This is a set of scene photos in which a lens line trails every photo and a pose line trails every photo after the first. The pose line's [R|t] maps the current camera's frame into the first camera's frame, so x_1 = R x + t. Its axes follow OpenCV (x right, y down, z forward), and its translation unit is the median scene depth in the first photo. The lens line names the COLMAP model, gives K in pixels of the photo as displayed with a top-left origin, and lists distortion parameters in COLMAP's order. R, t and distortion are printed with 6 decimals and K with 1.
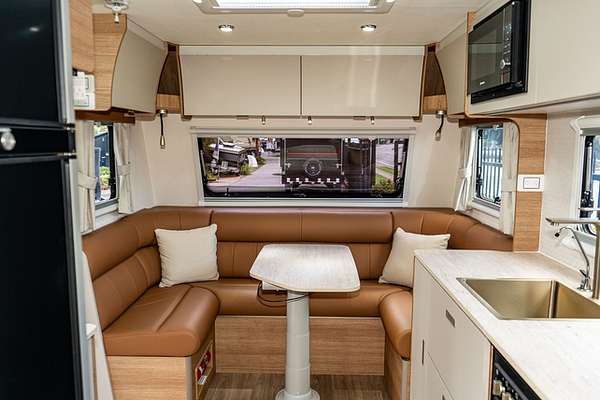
lens RADIAL K [[496.9, 0, 300.0], [0, 496.9, 200.0], [0, 0, 1]] dist [-0.004128, -0.001122]
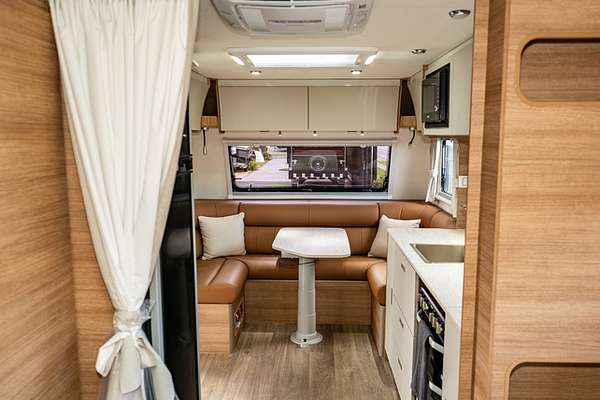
lens RADIAL K [[487.6, 0, 301.0], [0, 487.6, 203.1], [0, 0, 1]] dist [-0.005377, -0.002241]
pose [[0.999956, -0.002433, -0.009069, -0.006450], [0.002594, 0.999837, 0.017861, 0.001171], [0.009024, -0.017884, 0.999799, -0.315102]]
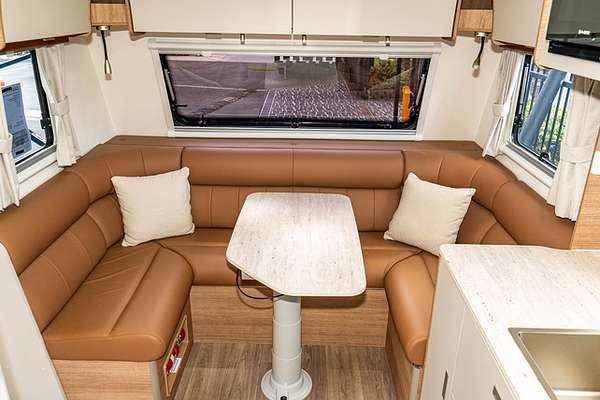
lens RADIAL K [[487.6, 0, 301.0], [0, 487.6, 203.1], [0, 0, 1]] dist [-0.005377, -0.002241]
pose [[0.999865, 0.005144, 0.015619, 0.004871], [-0.009060, 0.964993, 0.262118, -0.118026], [-0.013724, -0.262225, 0.964909, 0.234030]]
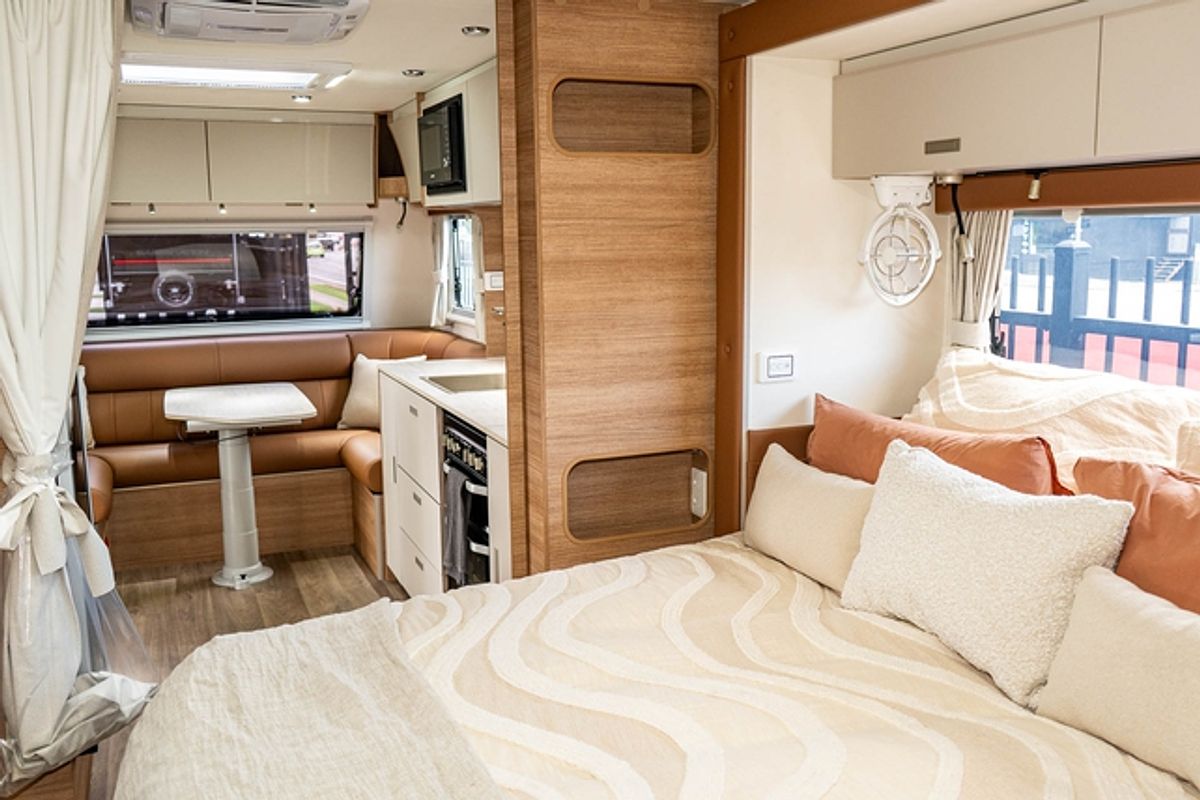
lens RADIAL K [[1036.5, 0, 600.0], [0, 1036.5, 400.0], [0, 0, 1]] dist [-0.003081, -0.004023]
pose [[0.910210, -0.079687, 0.406409, -0.118849], [0.061634, 0.996450, 0.057341, 0.064141], [-0.409536, -0.027143, 0.911890, -0.614092]]
